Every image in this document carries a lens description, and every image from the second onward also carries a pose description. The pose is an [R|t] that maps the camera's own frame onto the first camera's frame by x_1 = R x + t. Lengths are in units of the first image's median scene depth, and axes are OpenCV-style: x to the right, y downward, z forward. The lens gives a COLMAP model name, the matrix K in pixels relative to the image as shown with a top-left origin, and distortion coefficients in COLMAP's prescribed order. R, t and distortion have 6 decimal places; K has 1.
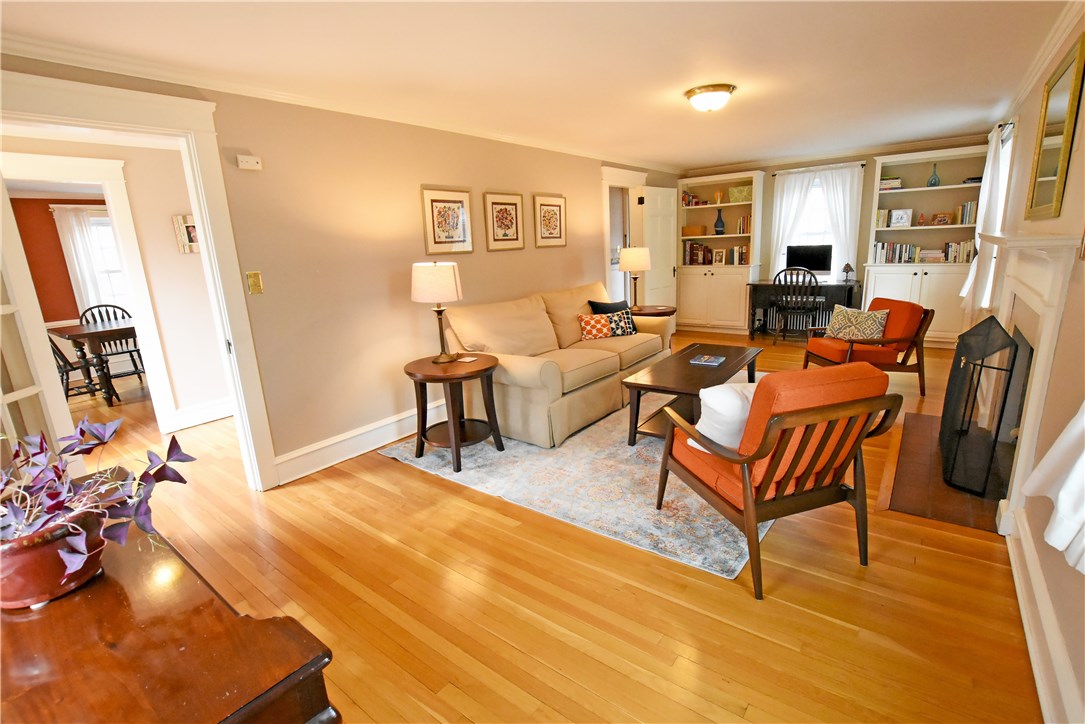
lens RADIAL K [[497.3, 0, 545.2], [0, 497.3, 360.4], [0, 0, 1]] dist [-0.028422, -0.000302]
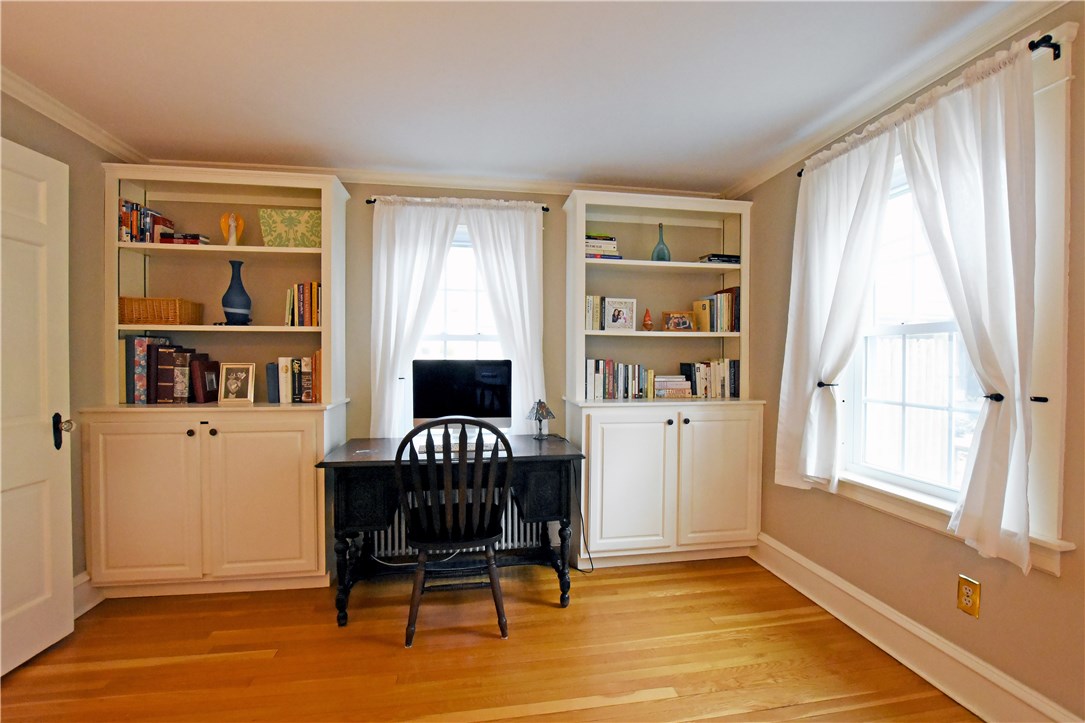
lens RADIAL K [[485.9, 0, 549.5], [0, 485.9, 364.3], [0, 0, 1]] dist [-0.023178, 0.000020]
pose [[0.666967, 0.041838, 0.743912, 0.293796], [0.132541, 0.975836, -0.173713, -0.158600], [-0.733204, 0.214460, 0.645305, 0.728292]]
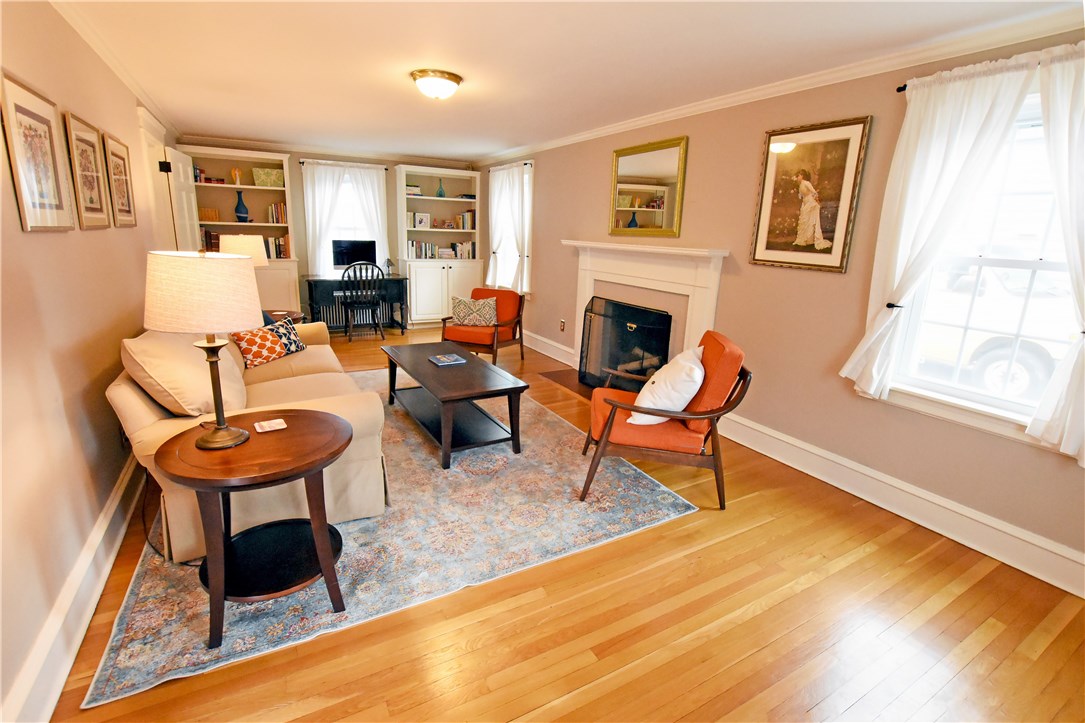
lens RADIAL K [[497.3, 0, 545.2], [0, 497.3, 359.9], [0, 0, 1]] dist [-0.028422, -0.000302]
pose [[0.381089, -0.167803, 0.909183, -0.306080], [0.155340, 0.981032, 0.115952, -0.052667], [-0.911395, 0.097044, 0.399928, 0.278752]]
